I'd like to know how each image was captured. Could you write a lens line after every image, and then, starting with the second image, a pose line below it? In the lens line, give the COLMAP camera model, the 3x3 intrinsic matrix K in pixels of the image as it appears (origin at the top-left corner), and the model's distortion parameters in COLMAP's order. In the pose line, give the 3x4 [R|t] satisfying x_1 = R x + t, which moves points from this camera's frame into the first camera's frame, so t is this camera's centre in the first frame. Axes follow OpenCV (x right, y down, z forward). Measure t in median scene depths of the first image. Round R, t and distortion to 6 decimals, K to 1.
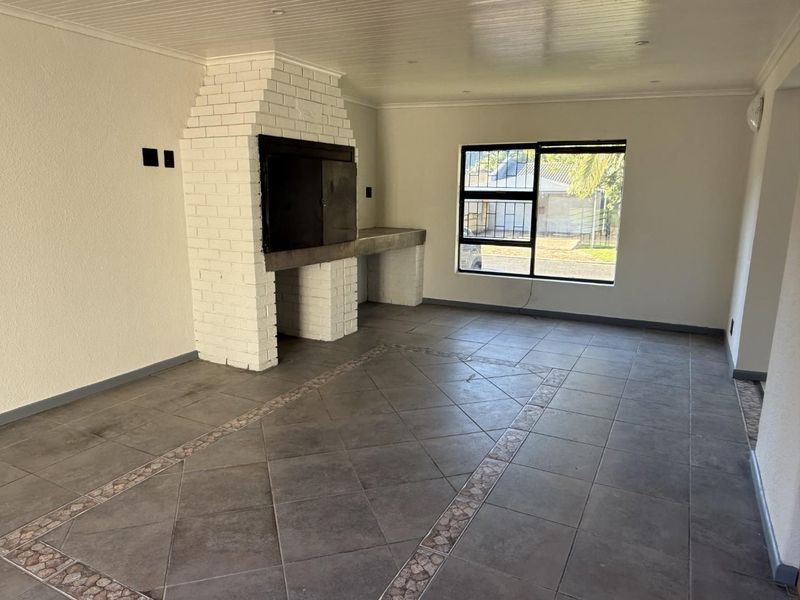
lens RADIAL K [[521.8, 0, 400.0], [0, 521.8, 300.0], [0, 0, 1]] dist [-0.000109, 0.001578]
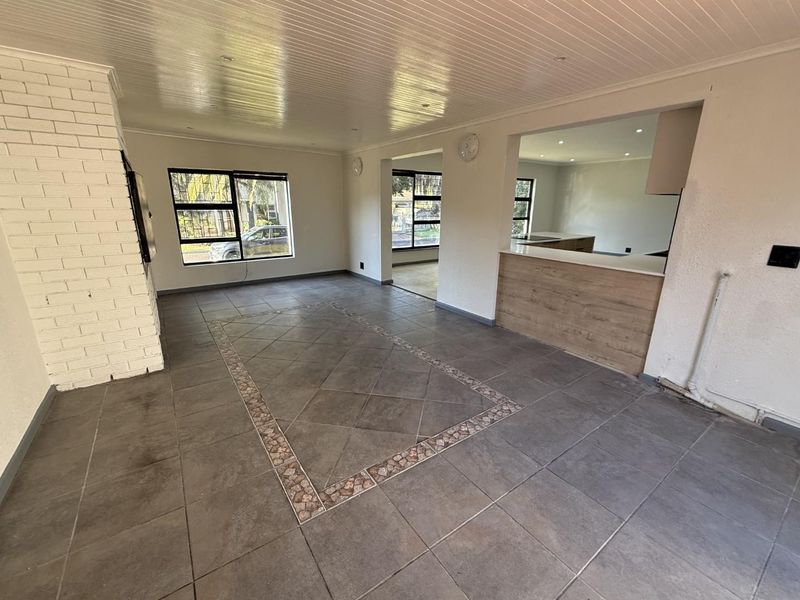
lens RADIAL K [[318.9, 0, 398.2], [0, 318.9, 298.2], [0, 0, 1]] dist [-0.000146, 0.000229]
pose [[0.498344, -0.250784, 0.829916, -0.645871], [0.178849, 0.966398, 0.184632, -0.055414], [-0.848332, 0.056420, 0.526451, 0.237814]]
